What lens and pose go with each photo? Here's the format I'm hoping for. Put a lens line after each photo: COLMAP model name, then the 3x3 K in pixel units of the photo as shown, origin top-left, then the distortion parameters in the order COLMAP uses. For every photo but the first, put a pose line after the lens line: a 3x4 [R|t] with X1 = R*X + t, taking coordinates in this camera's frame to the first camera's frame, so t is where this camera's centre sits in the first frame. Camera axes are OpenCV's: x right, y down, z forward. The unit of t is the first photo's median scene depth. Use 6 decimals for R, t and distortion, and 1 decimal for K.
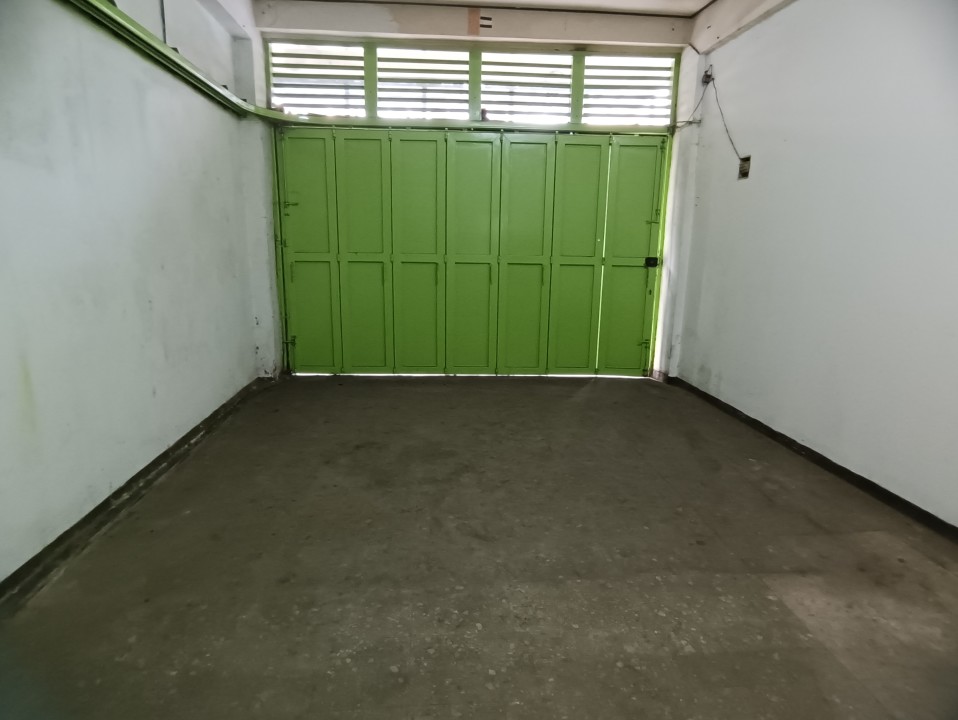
lens RADIAL K [[537.1, 0, 478.2], [0, 537.1, 356.0], [0, 0, 1]] dist [-0.019978, 0.008843]
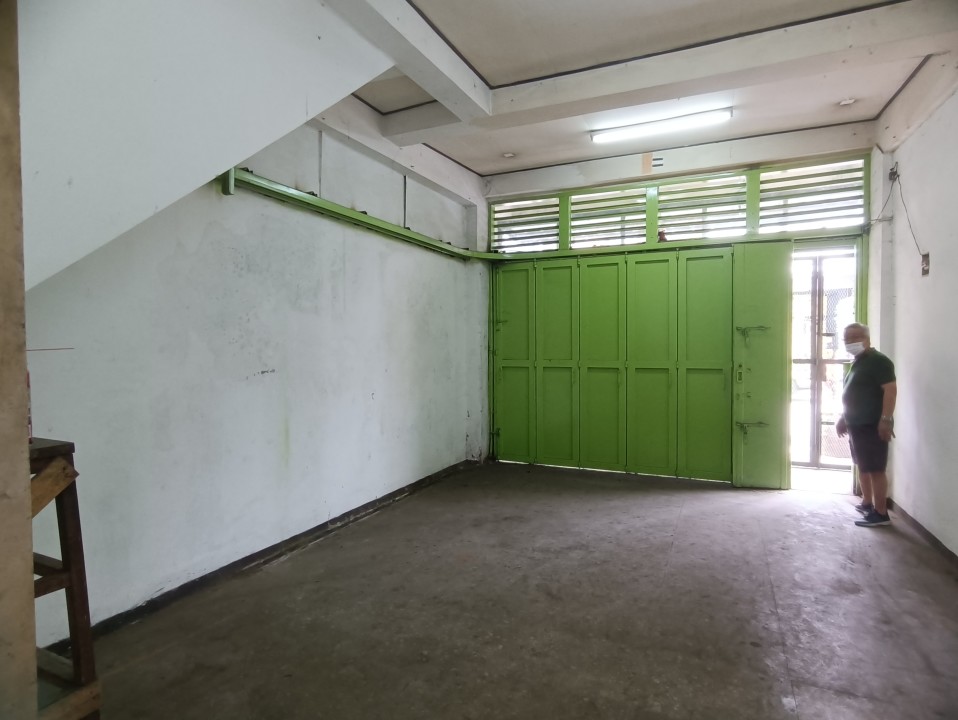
lens RADIAL K [[537.1, 0, 477.7], [0, 537.1, 359.9], [0, 0, 1]] dist [-0.019978, 0.008843]
pose [[0.876075, -0.007964, -0.482110, 0.227054], [-0.082135, 0.982785, -0.165489, 0.017911], [0.475128, 0.184579, 0.860339, -0.100149]]
